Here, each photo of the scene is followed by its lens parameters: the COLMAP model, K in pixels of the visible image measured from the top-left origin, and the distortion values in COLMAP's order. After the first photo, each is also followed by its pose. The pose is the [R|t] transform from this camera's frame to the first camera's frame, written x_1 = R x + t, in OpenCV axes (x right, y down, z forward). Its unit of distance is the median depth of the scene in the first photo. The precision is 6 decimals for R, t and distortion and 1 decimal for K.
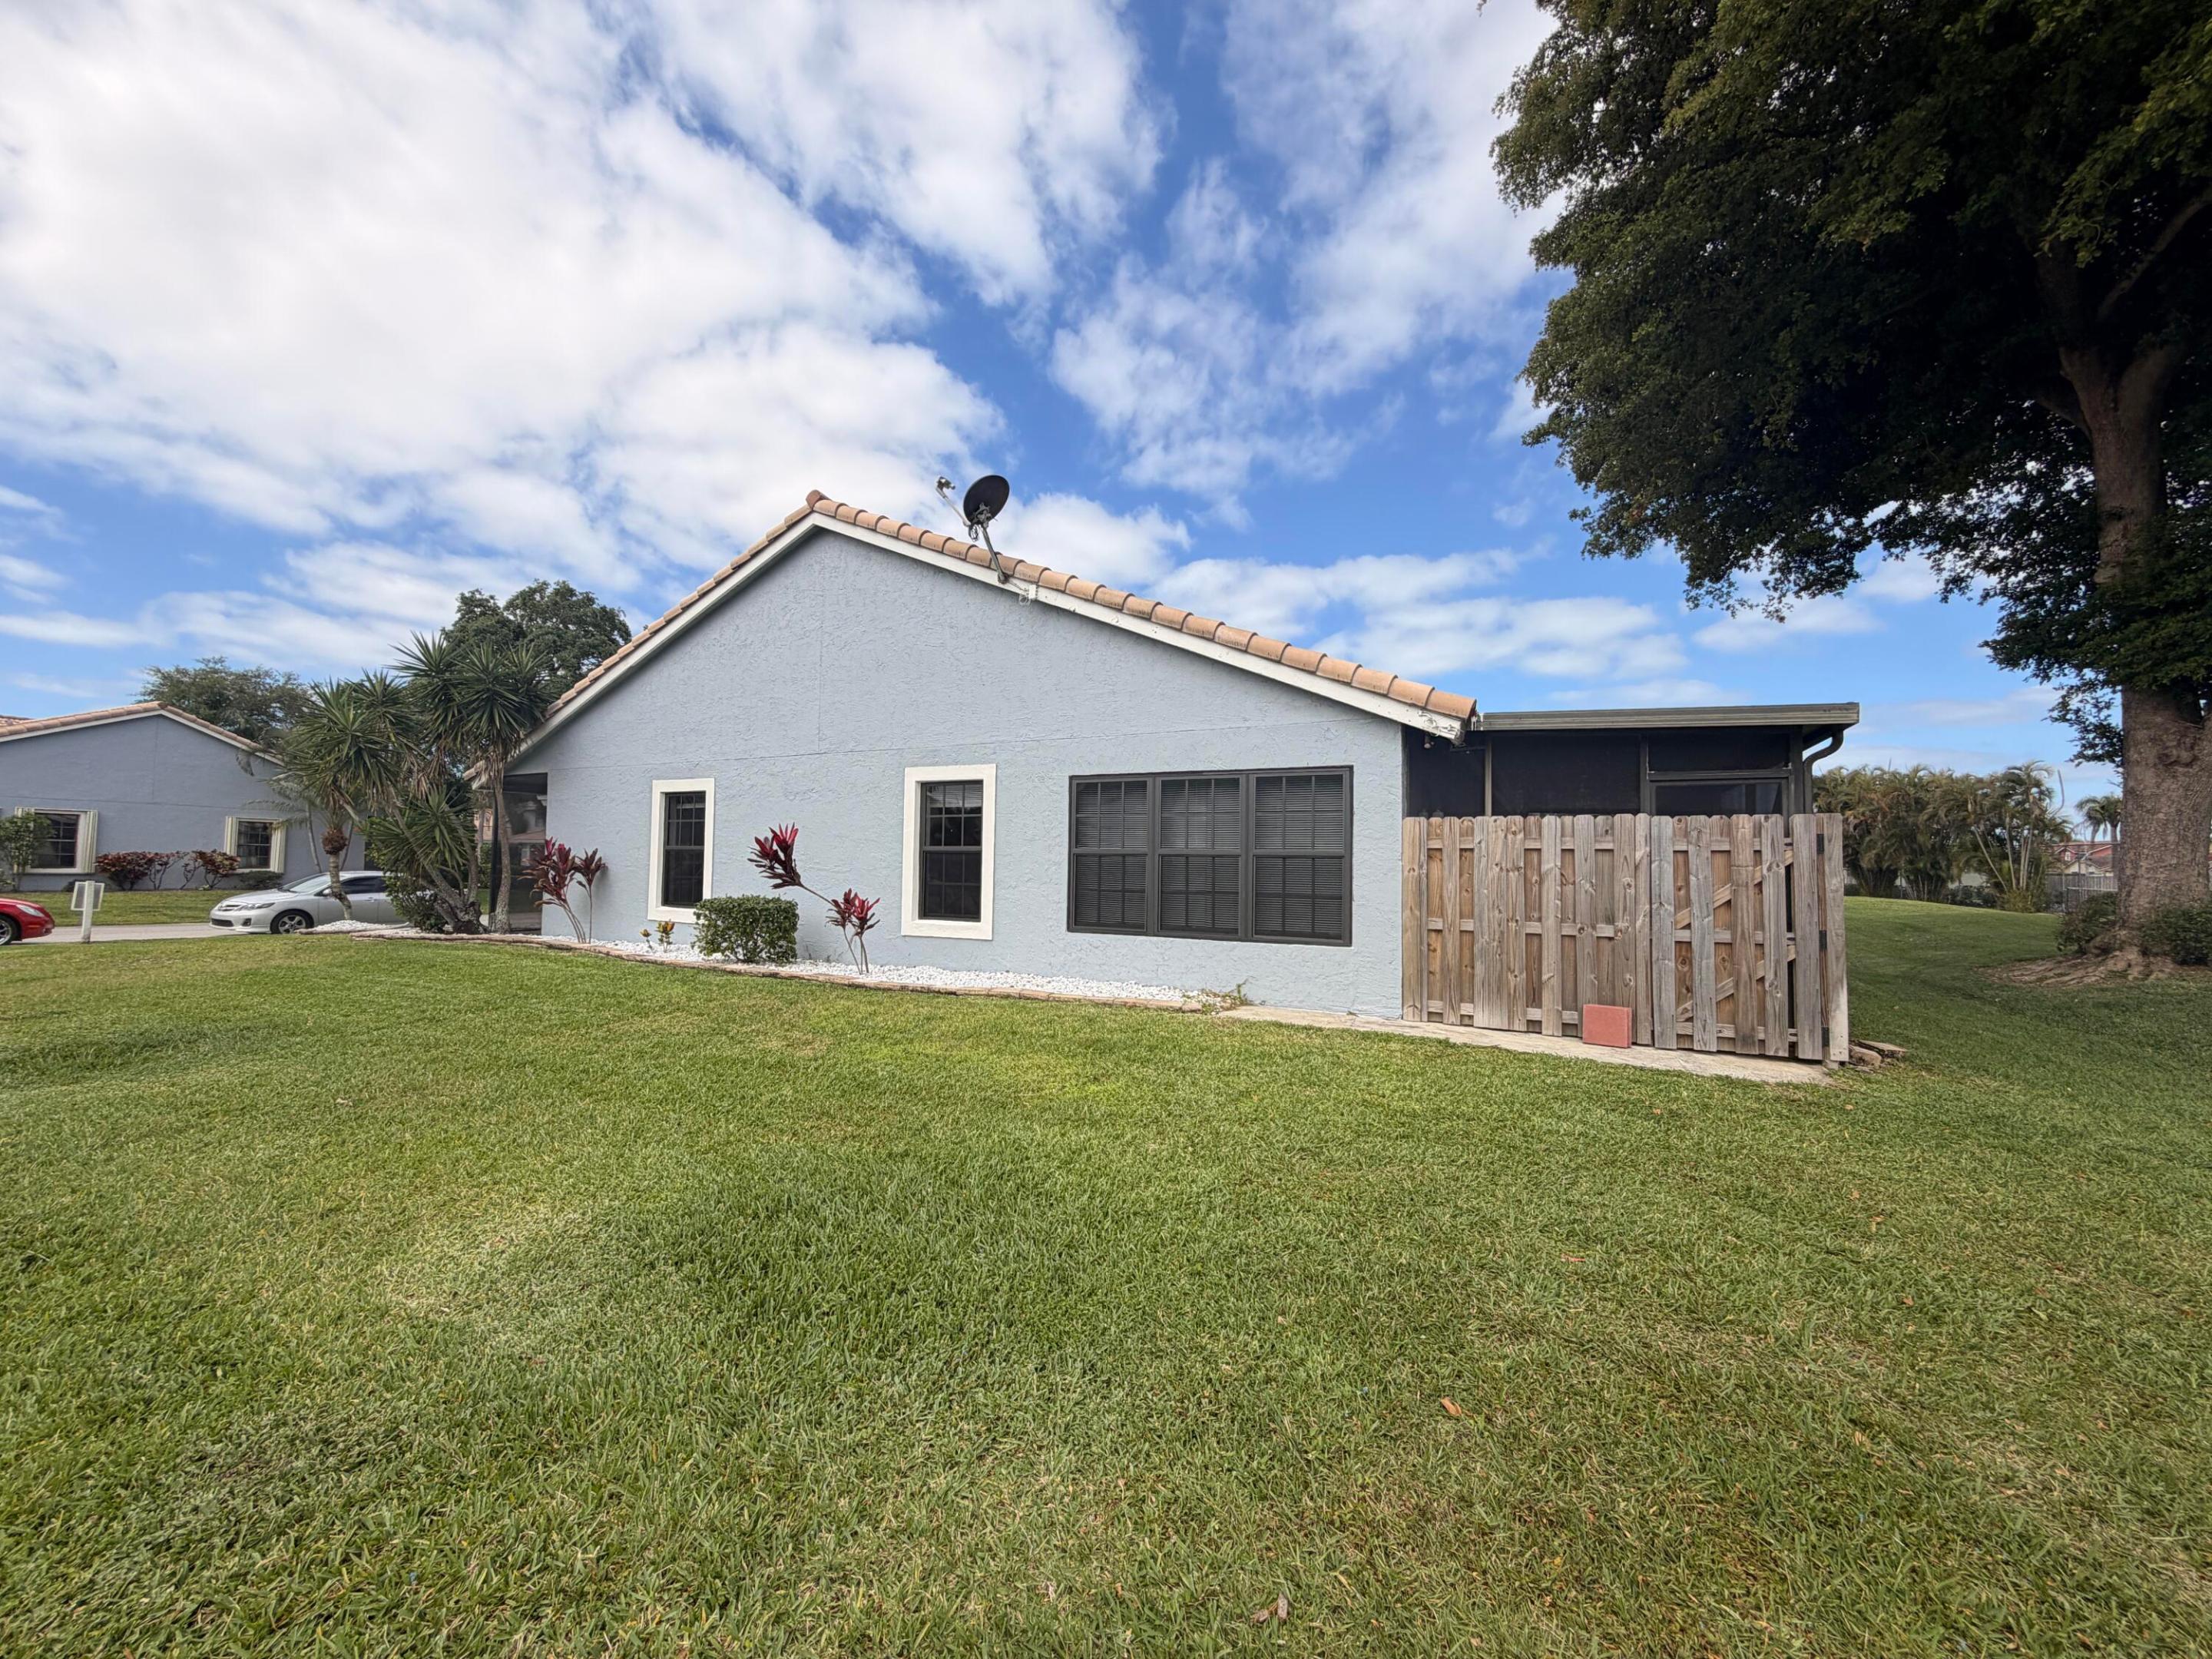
lens RADIAL K [[882.5, 0, 1102.4], [0, 882.5, 831.4], [0, 0, 1]] dist [0.000415, 0.000403]
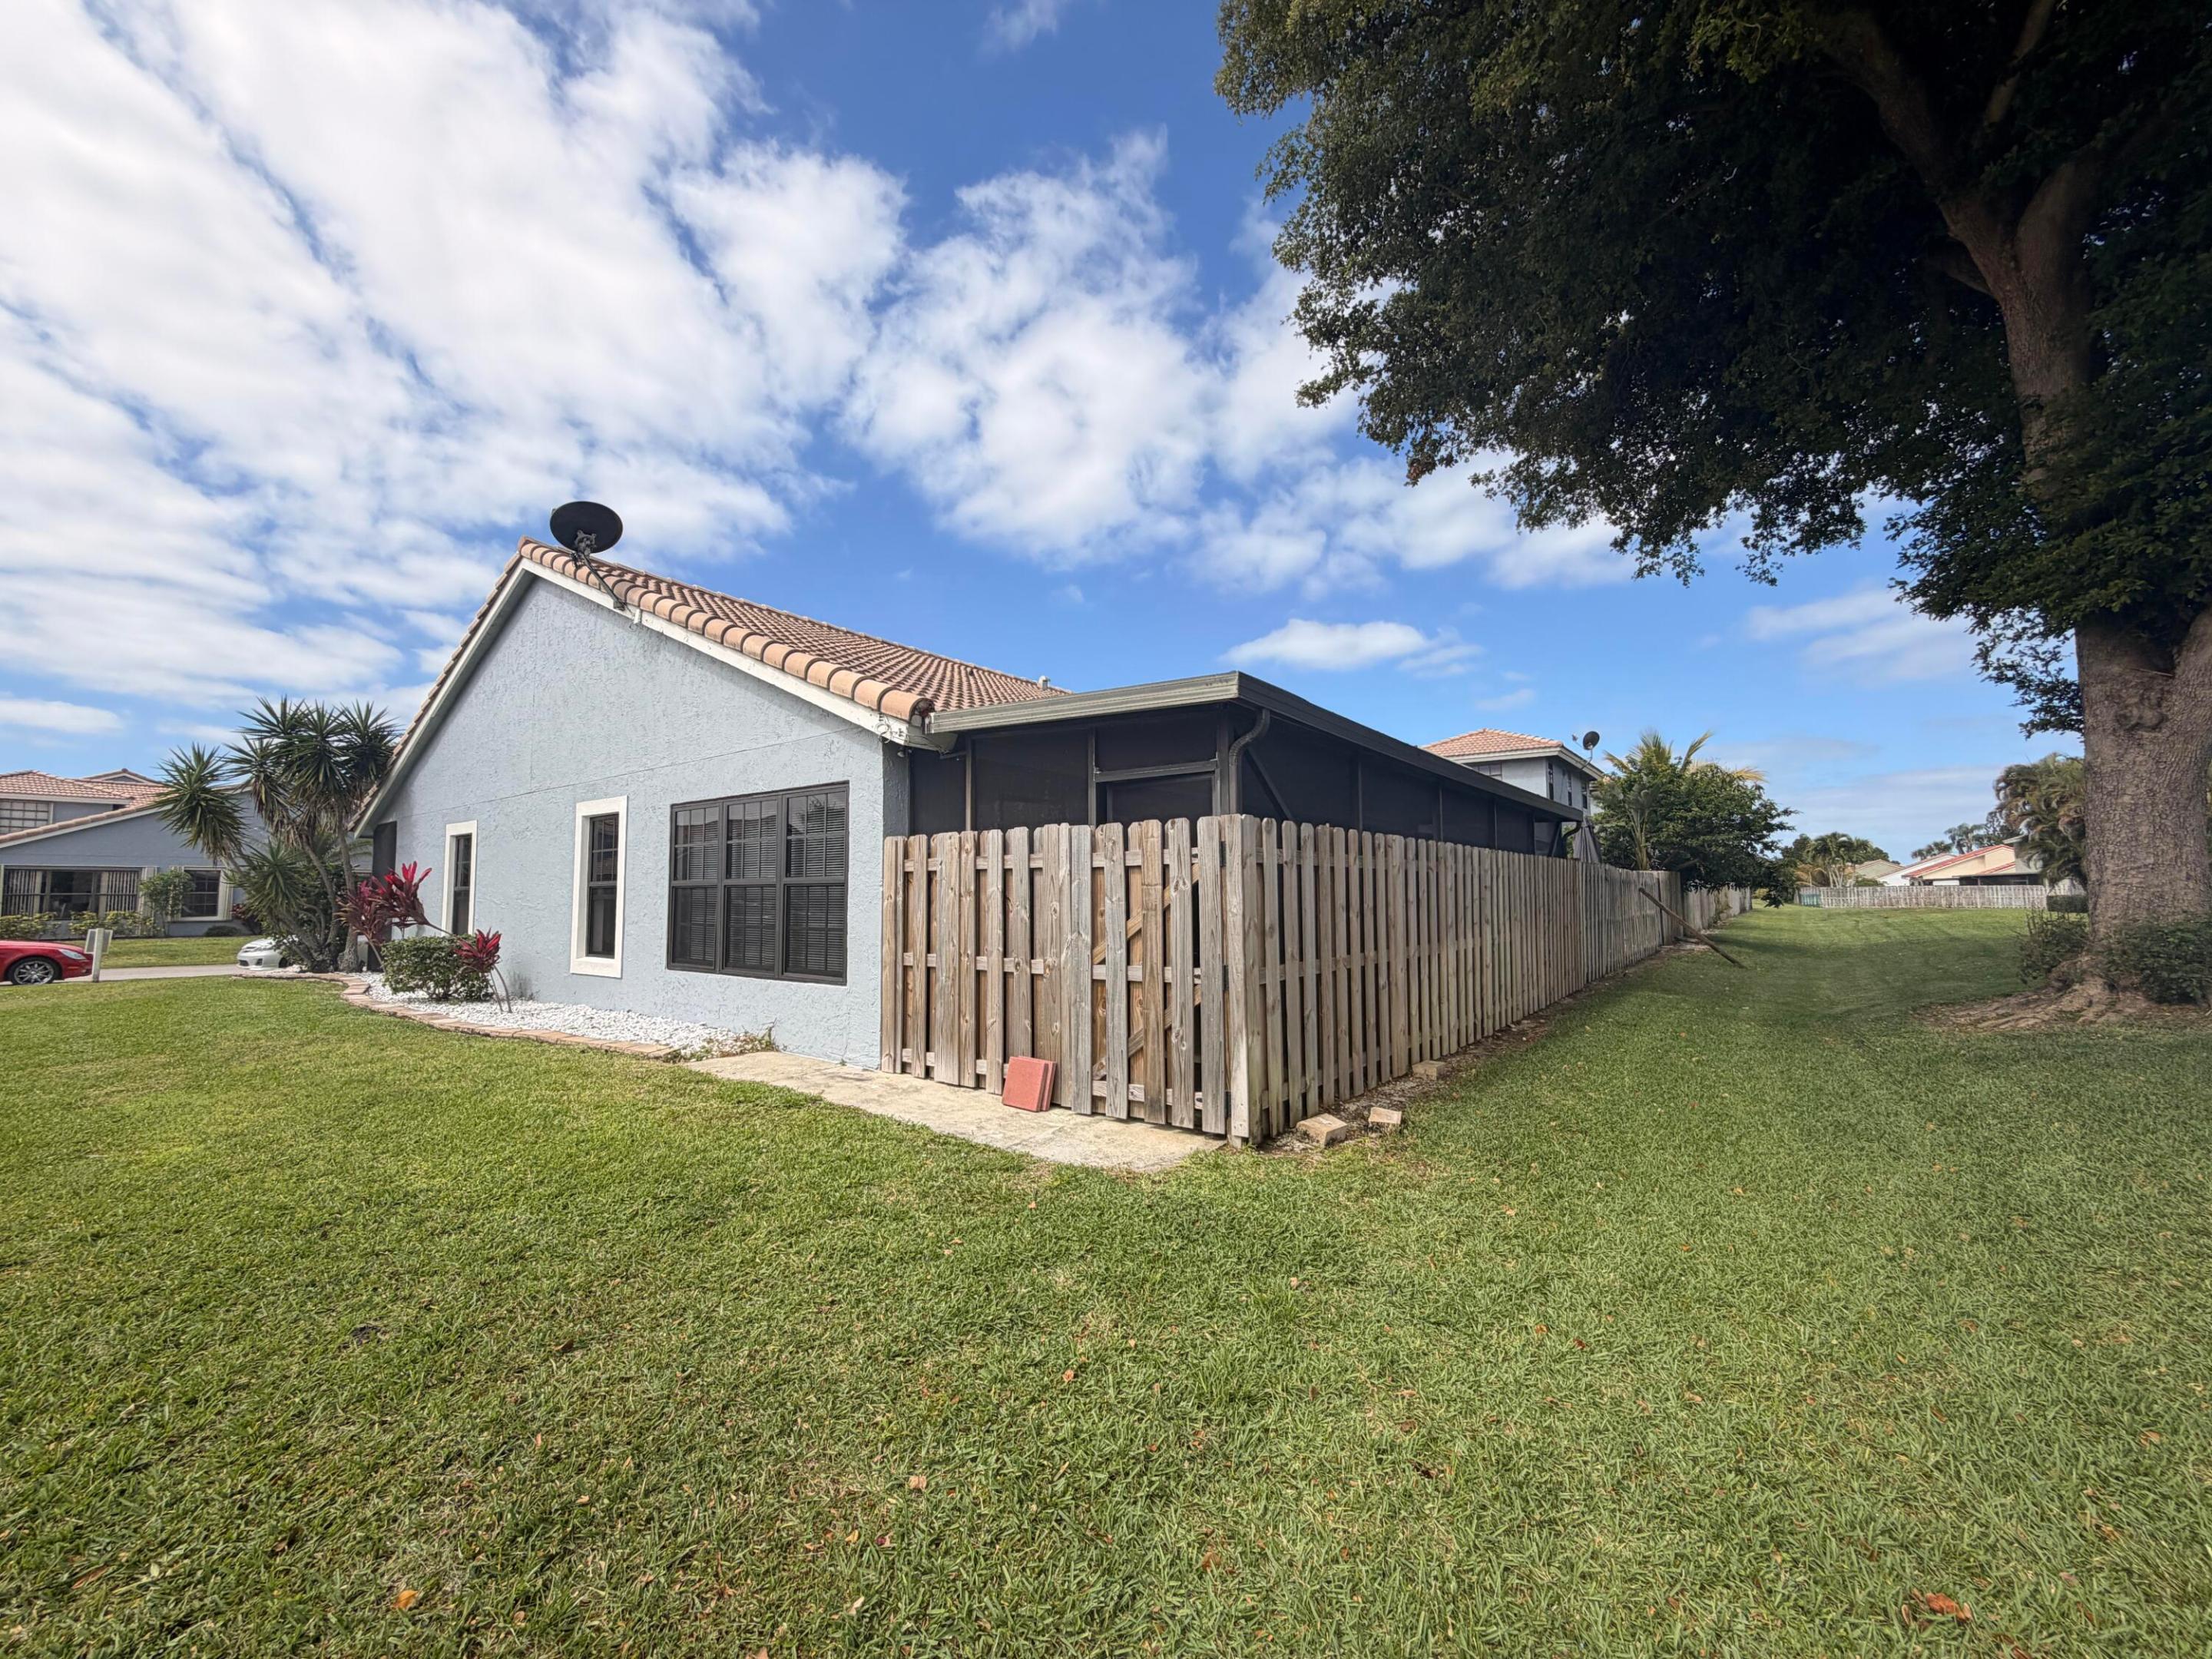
lens RADIAL K [[882.5, 0, 1102.4], [0, 882.5, 831.4], [0, 0, 1]] dist [0.000415, 0.000403]
pose [[0.983188, -0.034671, -0.179276, 0.532648], [0.028768, 0.998958, -0.035426, 0.011749], [0.180317, 0.029673, 0.983161, 0.134326]]
